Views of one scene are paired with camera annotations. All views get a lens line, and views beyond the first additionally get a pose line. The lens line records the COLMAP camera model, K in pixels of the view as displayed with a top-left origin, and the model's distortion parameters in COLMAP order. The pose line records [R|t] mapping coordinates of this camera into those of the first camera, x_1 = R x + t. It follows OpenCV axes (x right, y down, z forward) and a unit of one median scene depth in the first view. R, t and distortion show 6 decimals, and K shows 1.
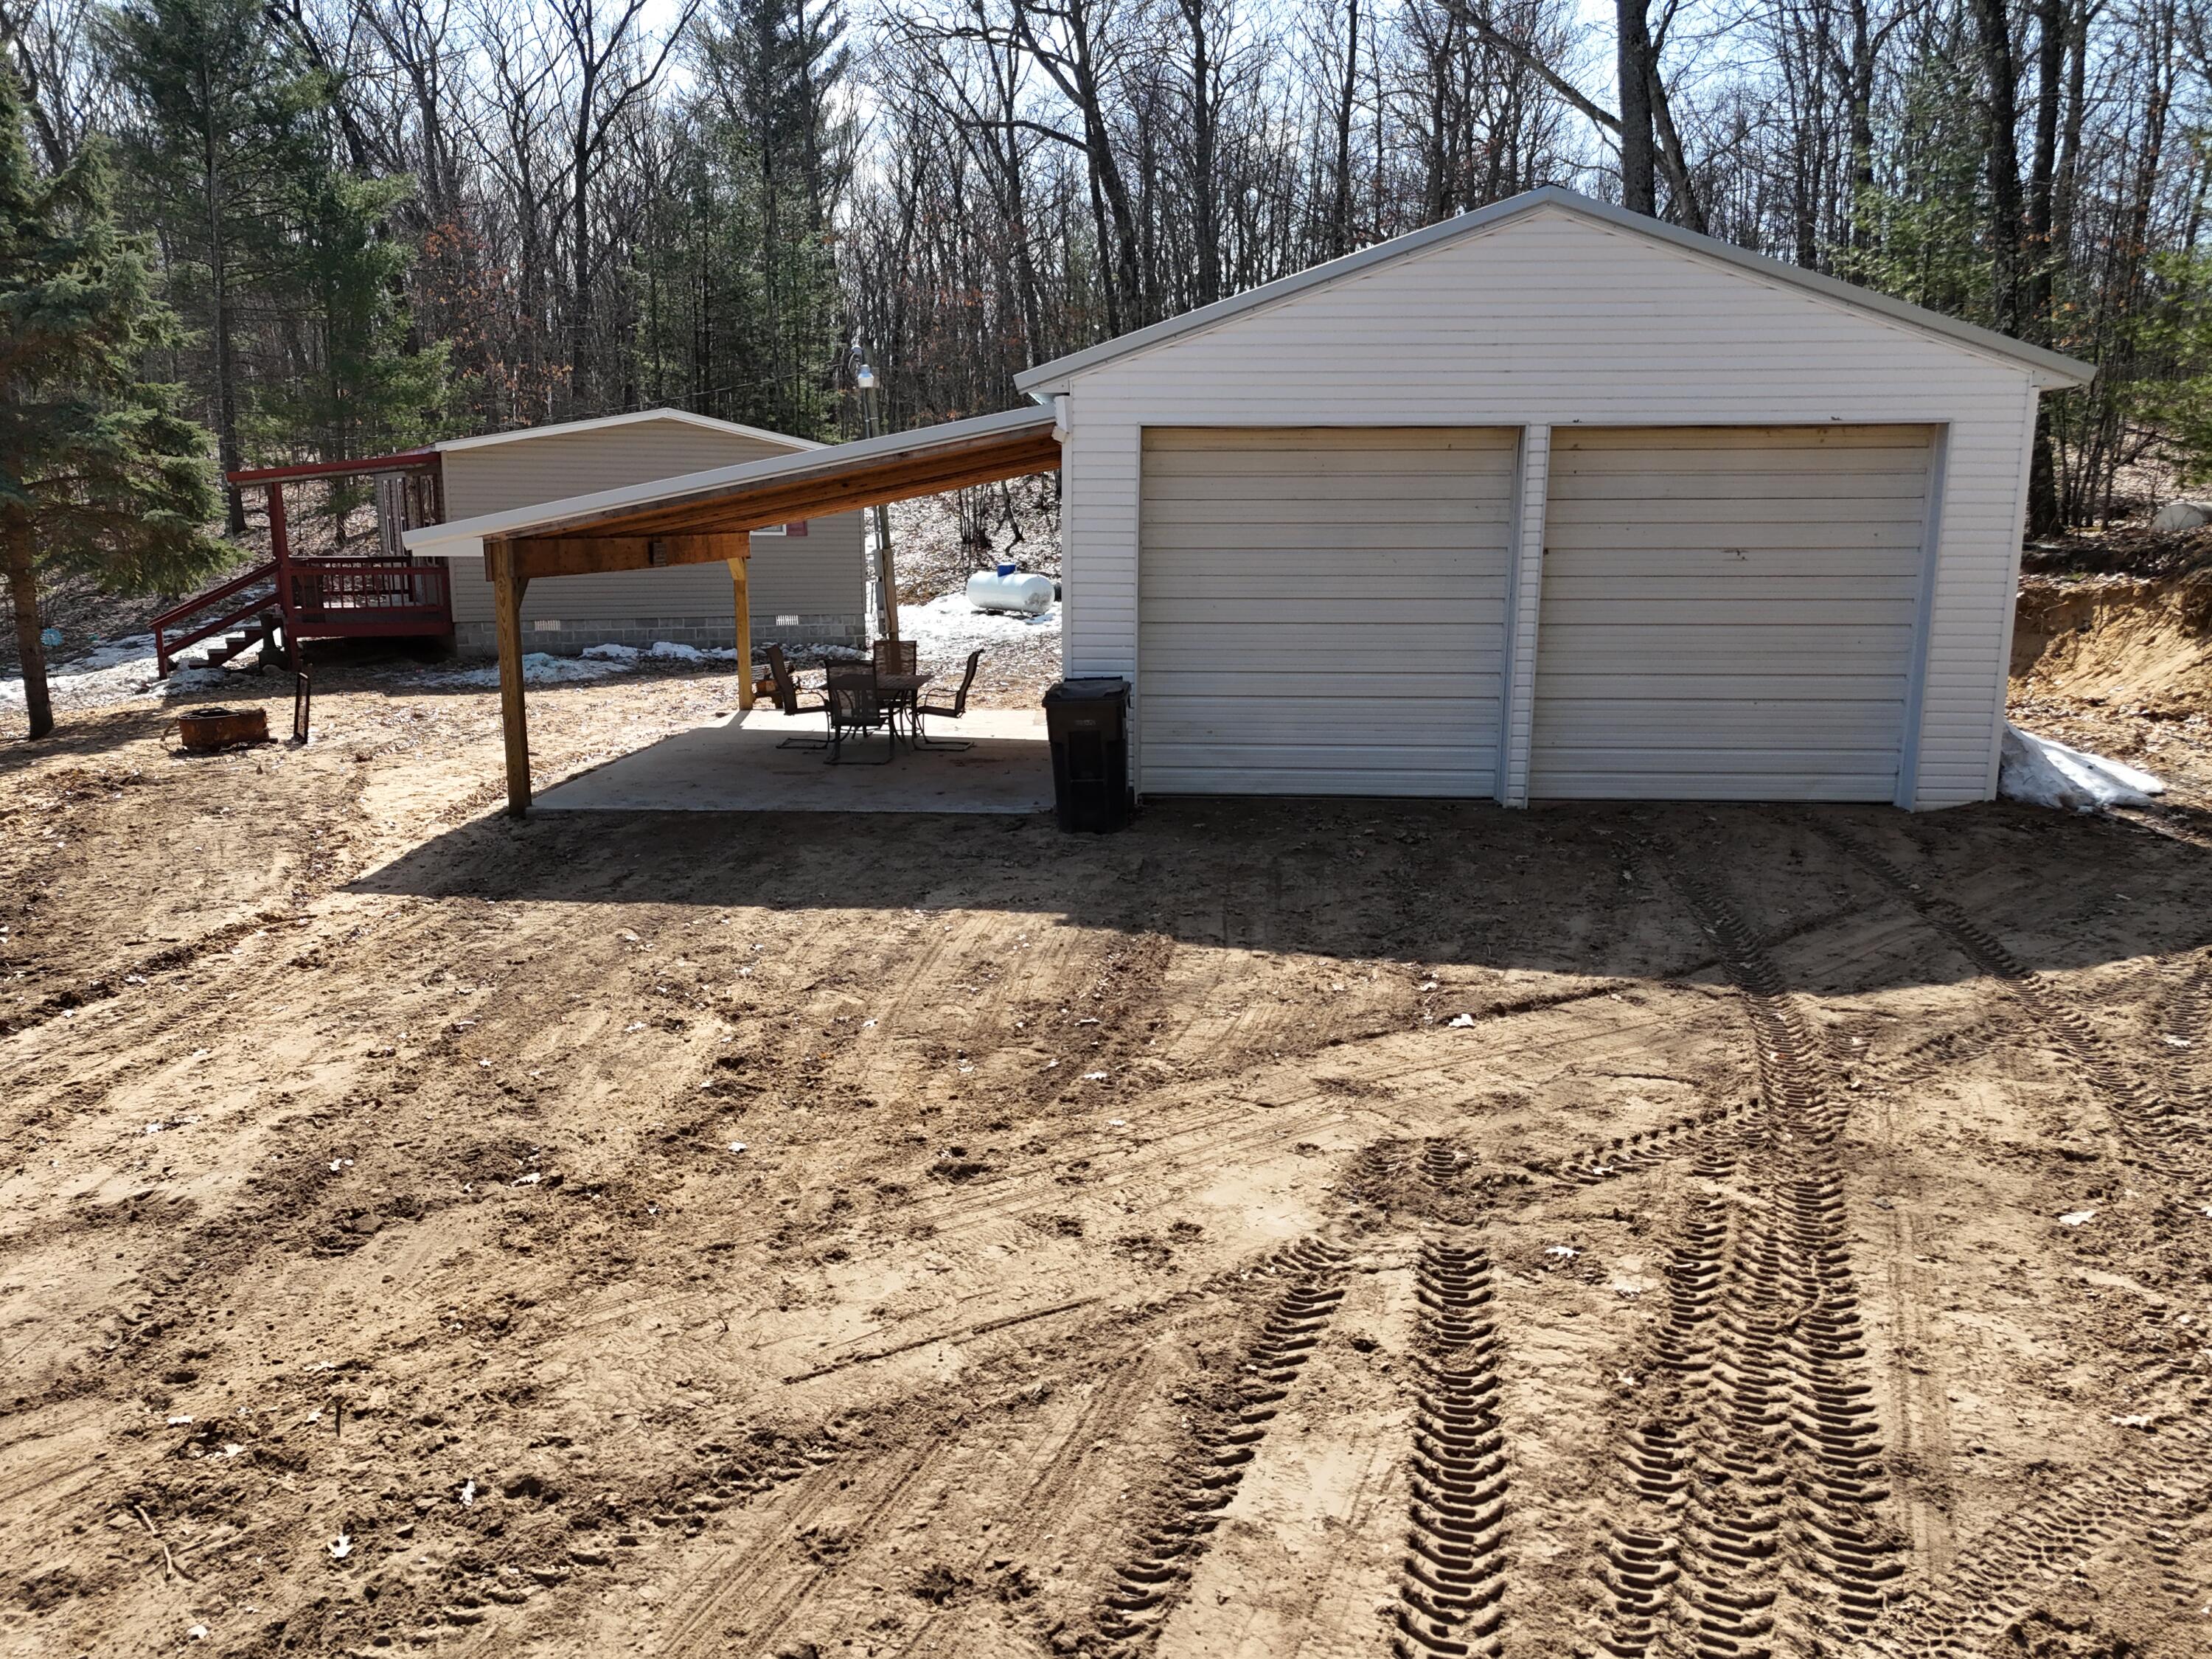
lens RADIAL K [[1618.3, 0, 1107.2], [0, 1618.3, 819.0], [0, 0, 1]] dist [0.064579, -0.046632]
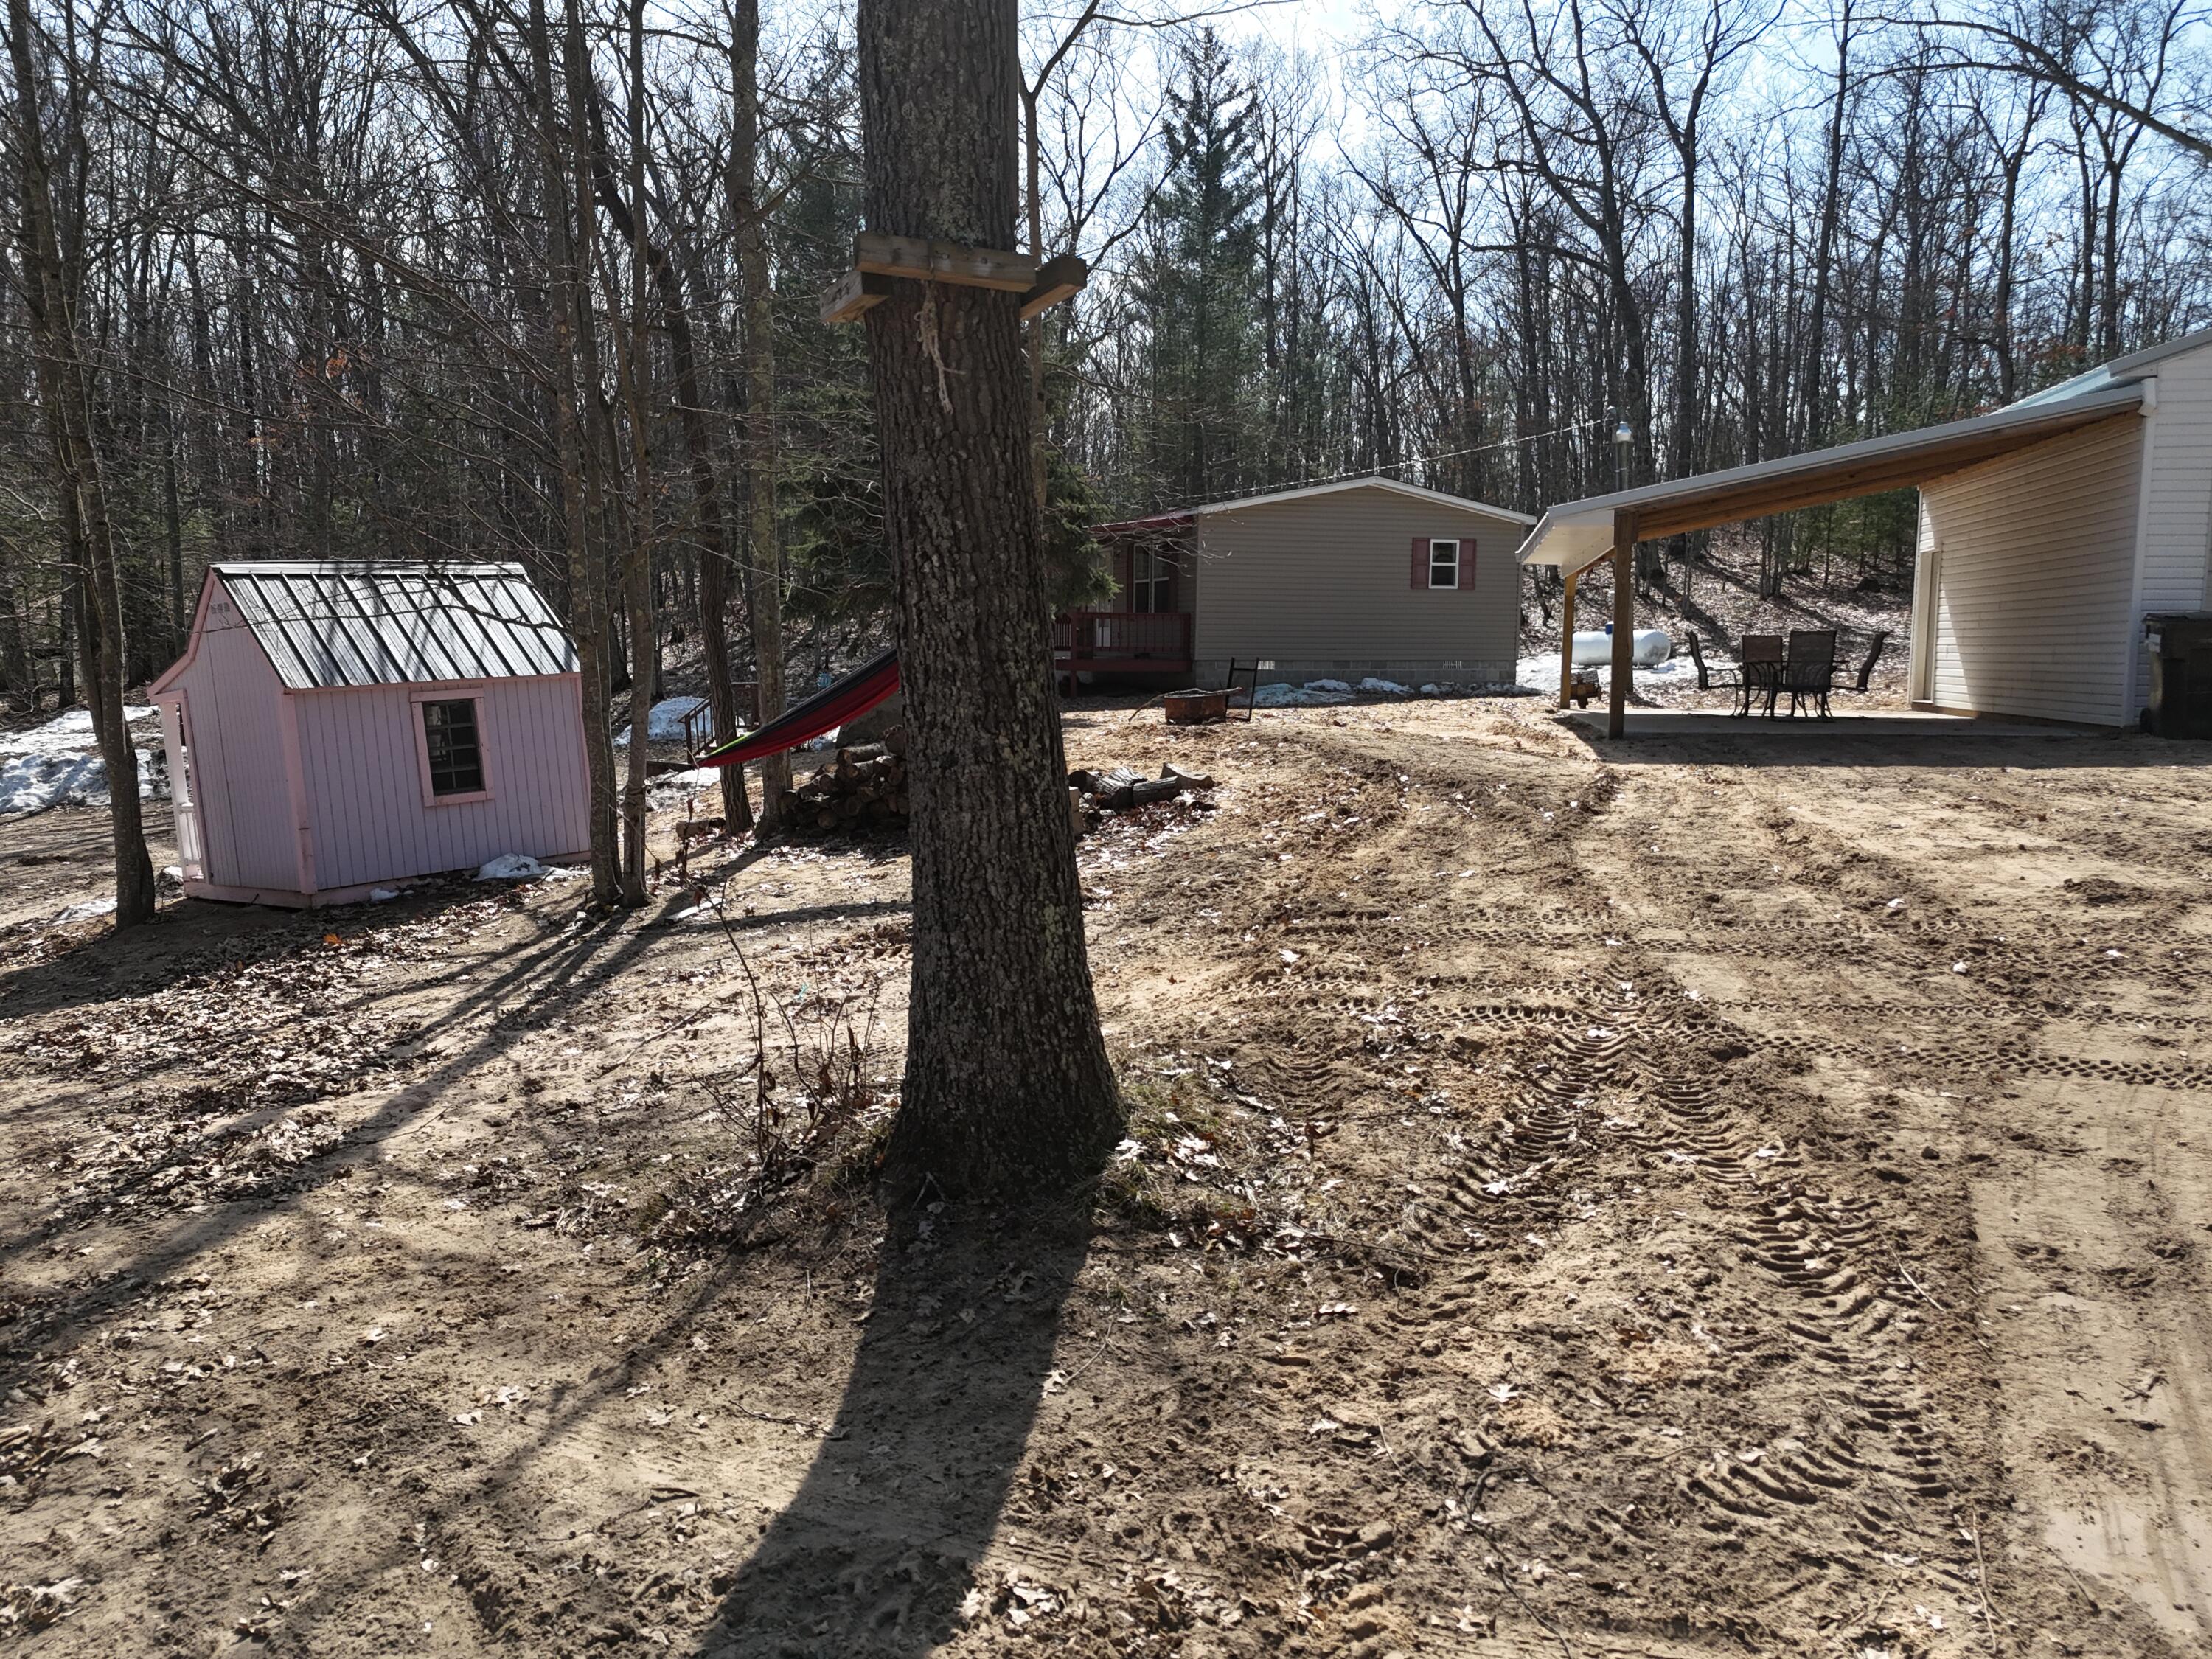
lens RADIAL K [[1618.3, 0, 1109.2], [0, 1618.3, 819.2], [0, 0, 1]] dist [0.064579, -0.046632]
pose [[0.989221, 0.020696, -0.144961, -0.950346], [-0.033024, 0.995989, -0.083159, 0.295230], [0.142659, 0.087049, 0.985937, -0.428647]]
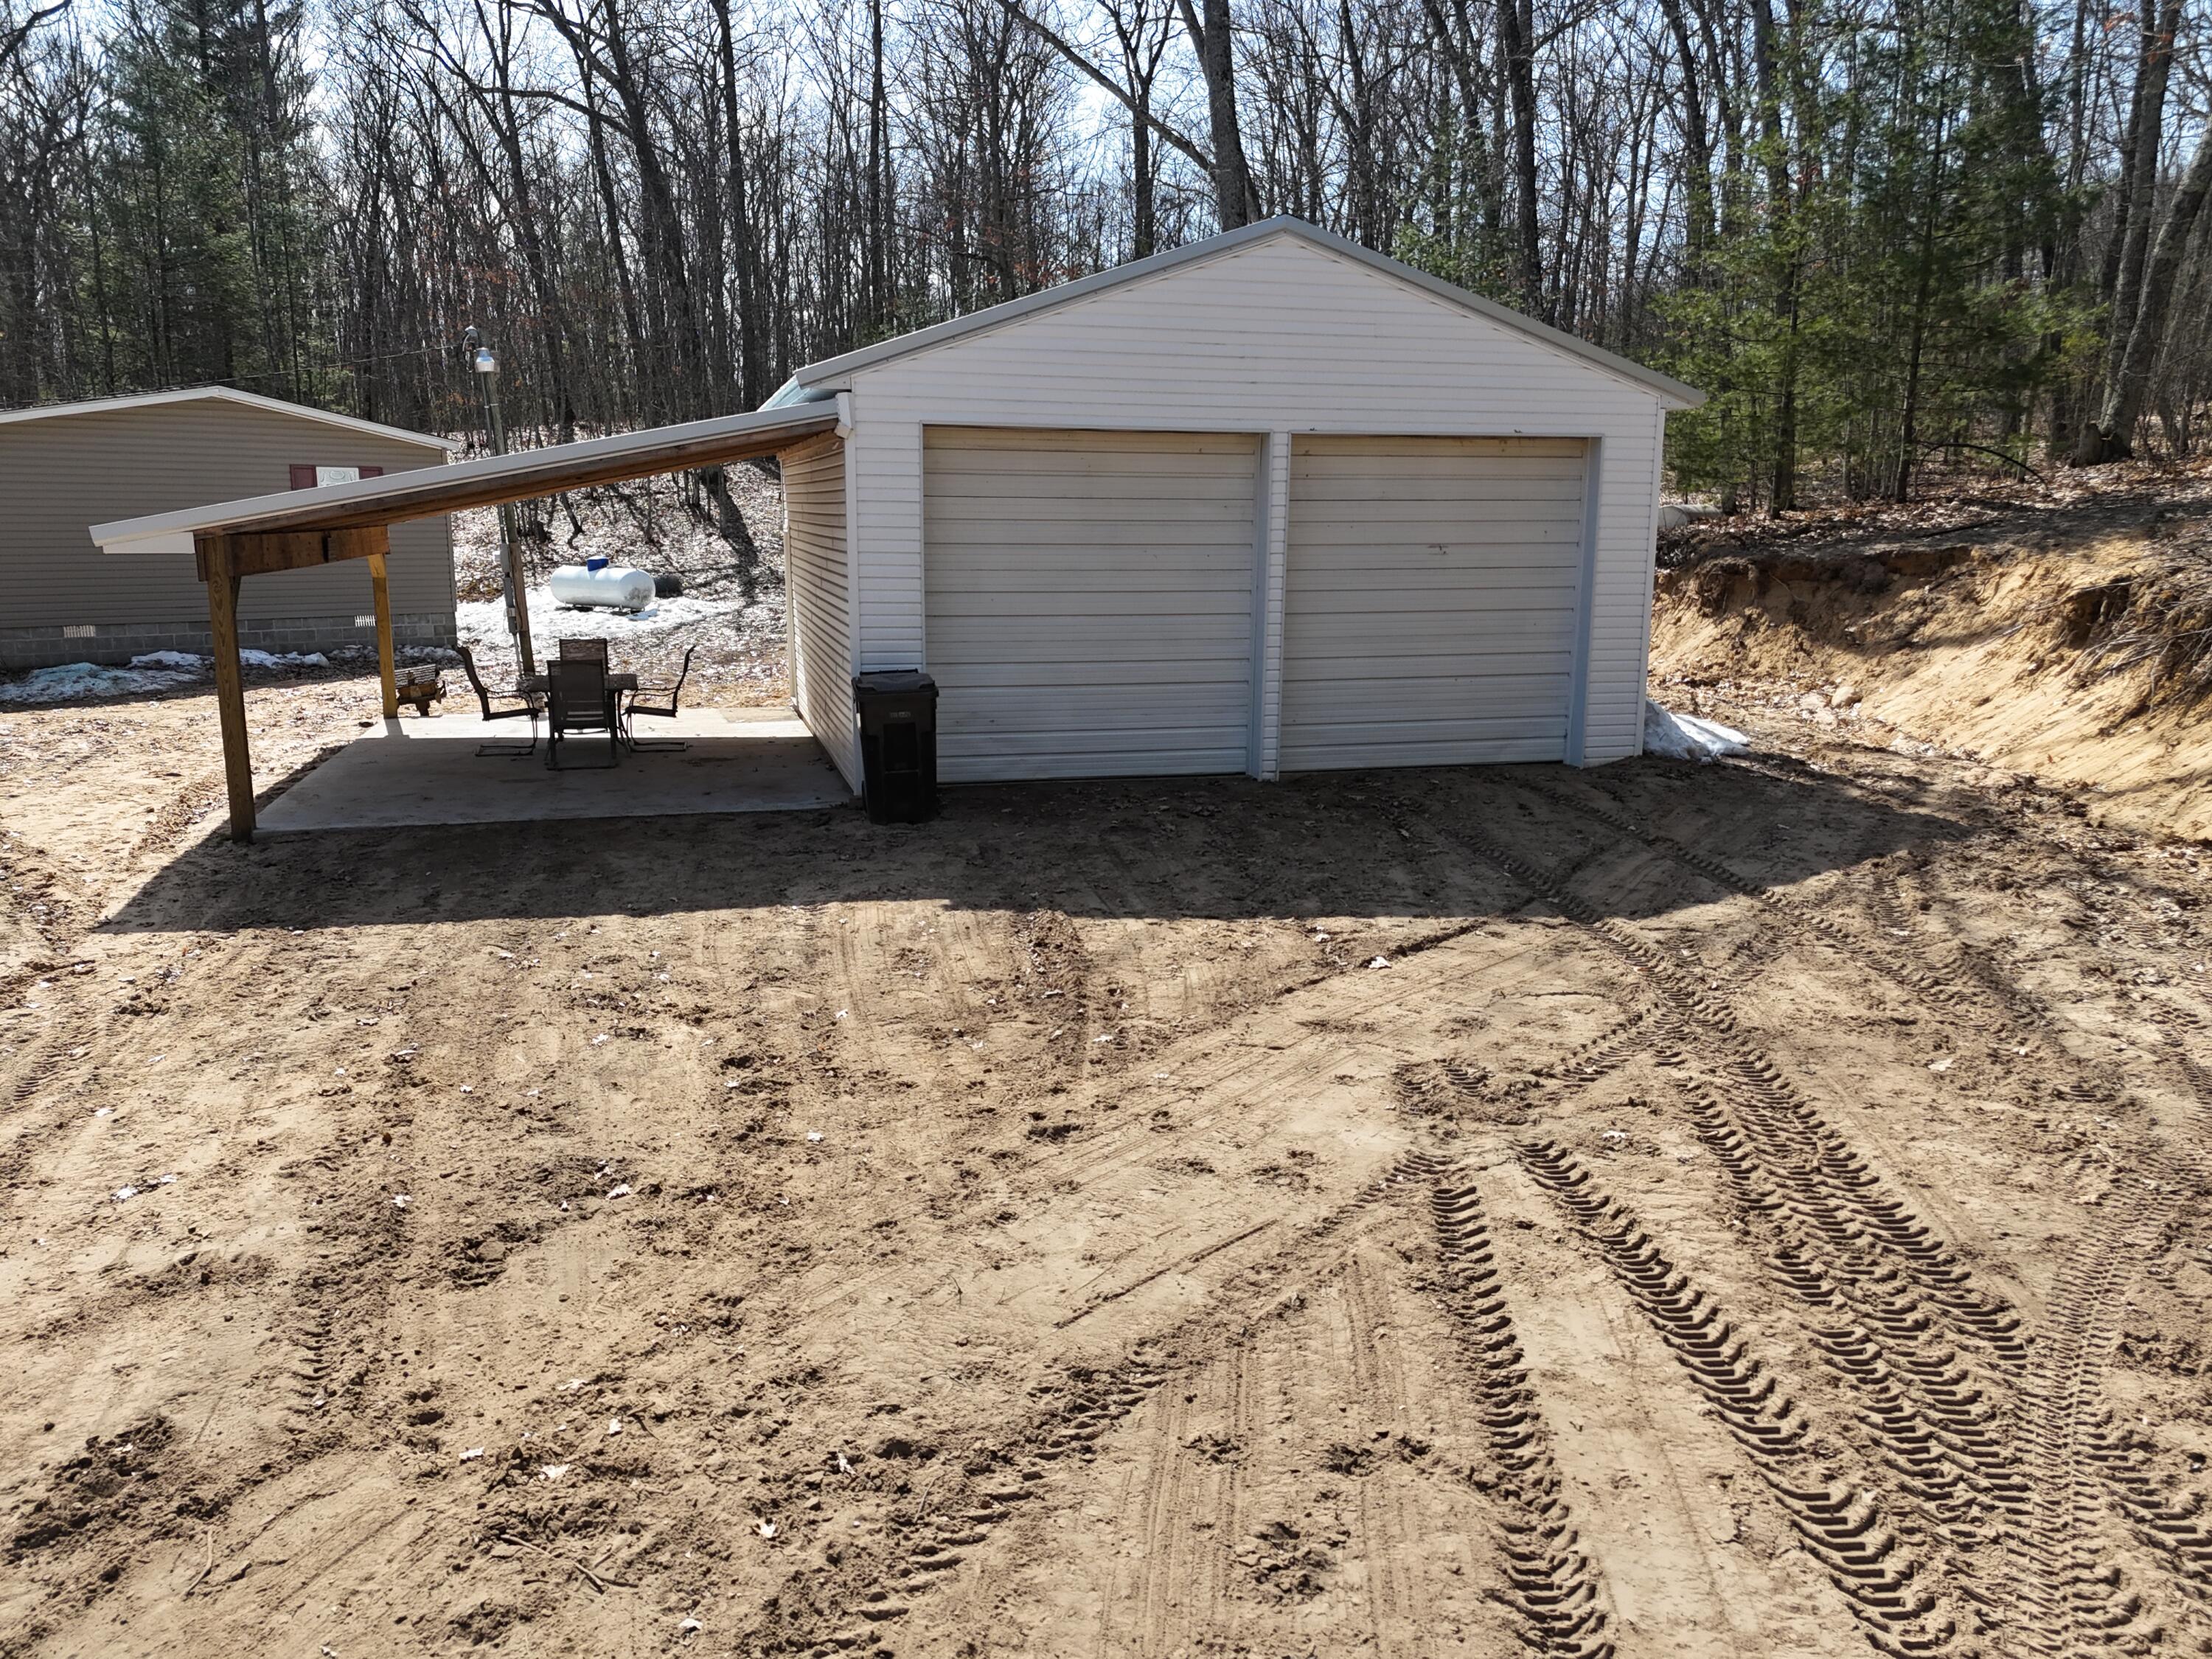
lens RADIAL K [[1618.3, 0, 1100.4], [0, 1618.3, 818.0], [0, 0, 1]] dist [0.064579, -0.046632]
pose [[0.952725, -0.053201, 0.299141, -0.306039], [0.052412, 0.998569, 0.010663, 0.001546], [-0.299280, 0.005520, 0.954149, -0.017458]]
